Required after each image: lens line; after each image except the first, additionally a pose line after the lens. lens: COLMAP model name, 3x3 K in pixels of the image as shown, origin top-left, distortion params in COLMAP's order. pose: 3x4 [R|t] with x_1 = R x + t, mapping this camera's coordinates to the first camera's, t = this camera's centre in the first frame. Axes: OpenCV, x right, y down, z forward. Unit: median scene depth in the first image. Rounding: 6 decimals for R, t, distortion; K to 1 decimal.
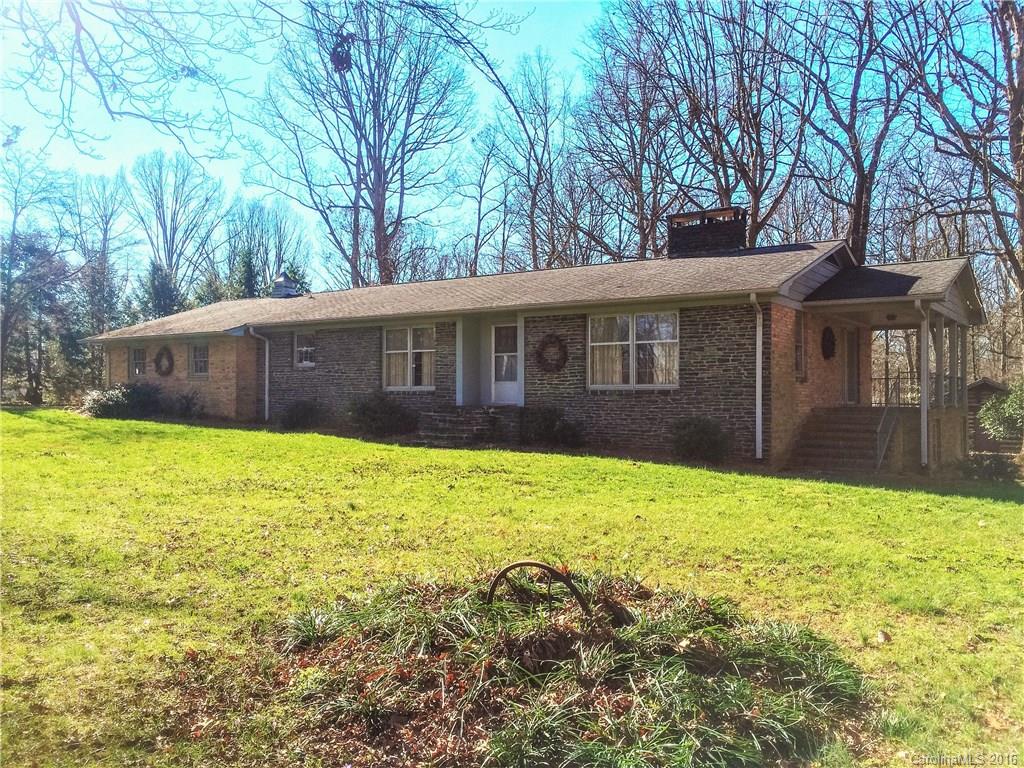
lens RADIAL K [[872.2, 0, 512.0], [0, 872.2, 384.0], [0, 0, 1]] dist [0.005082, 0.001911]
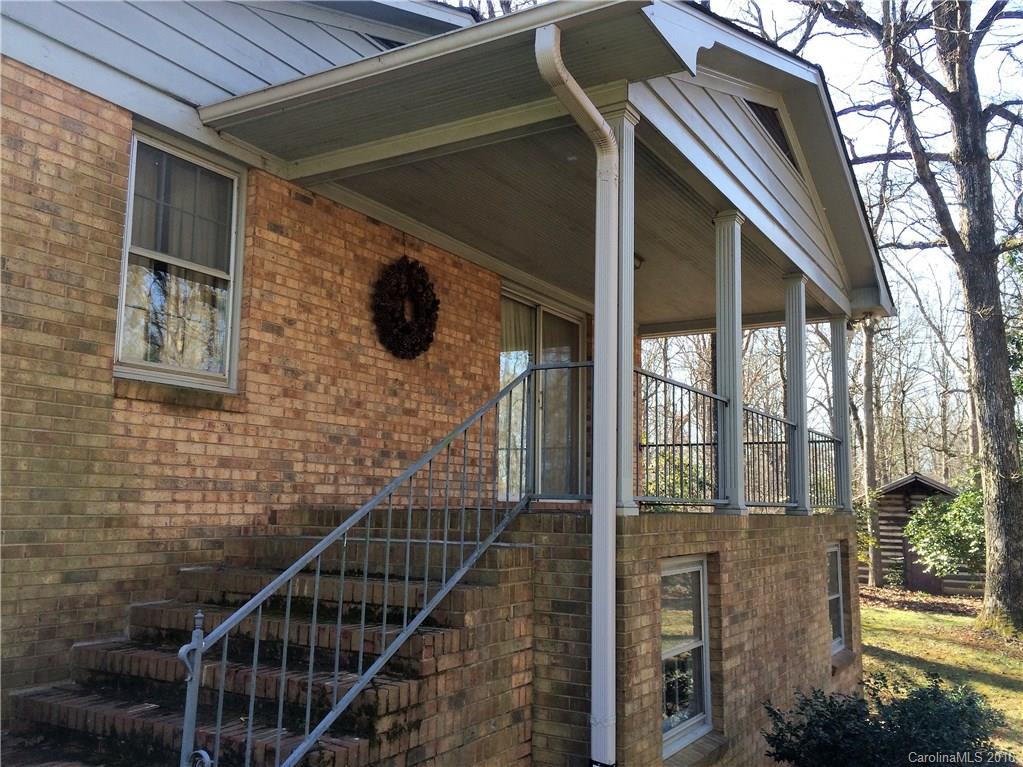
lens RADIAL K [[891.1, 0, 511.5], [0, 891.1, 383.5], [0, 0, 1]] dist [-0.009827, -0.005161]
pose [[0.998124, 0.023218, 0.056650, 0.361600], [-0.016289, 0.992659, -0.119842, 0.018914], [-0.059017, 0.118694, 0.991175, 0.636474]]
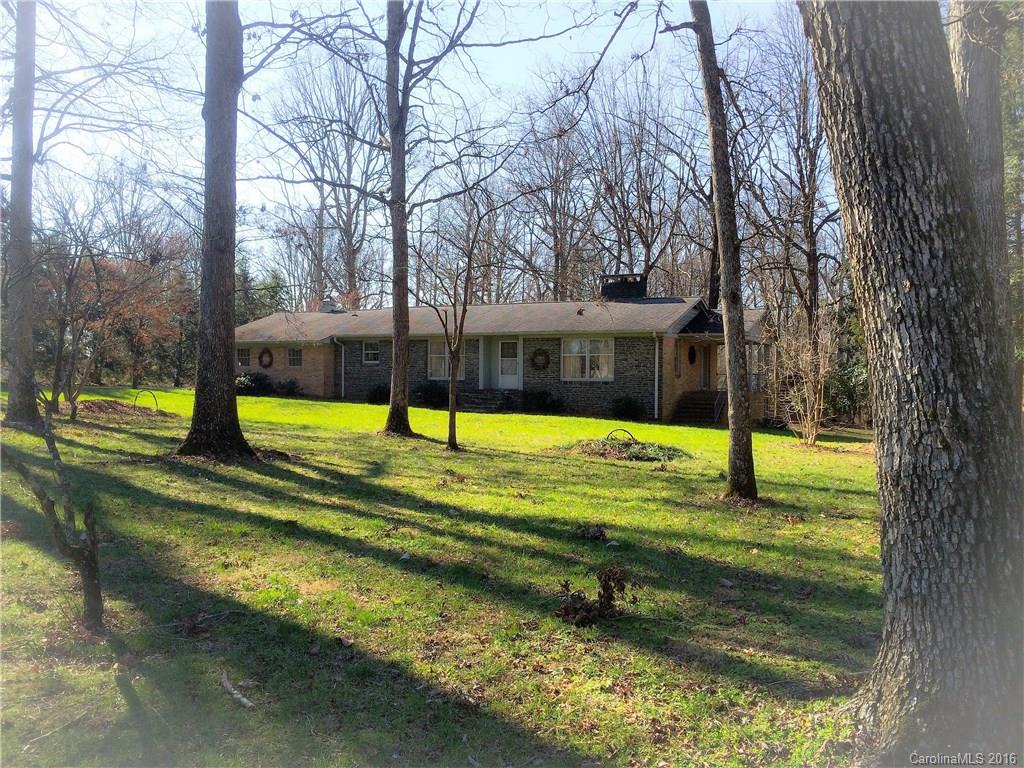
lens RADIAL K [[892.0, 0, 512.0], [0, 892.0, 384.0], [0, 0, 1]] dist [-0.009827, -0.005161]
pose [[0.989824, 0.005687, 0.142182, -0.258736], [-0.009027, 0.999698, 0.022856, -0.026329], [-0.142009, -0.023907, 0.989577, -0.745847]]
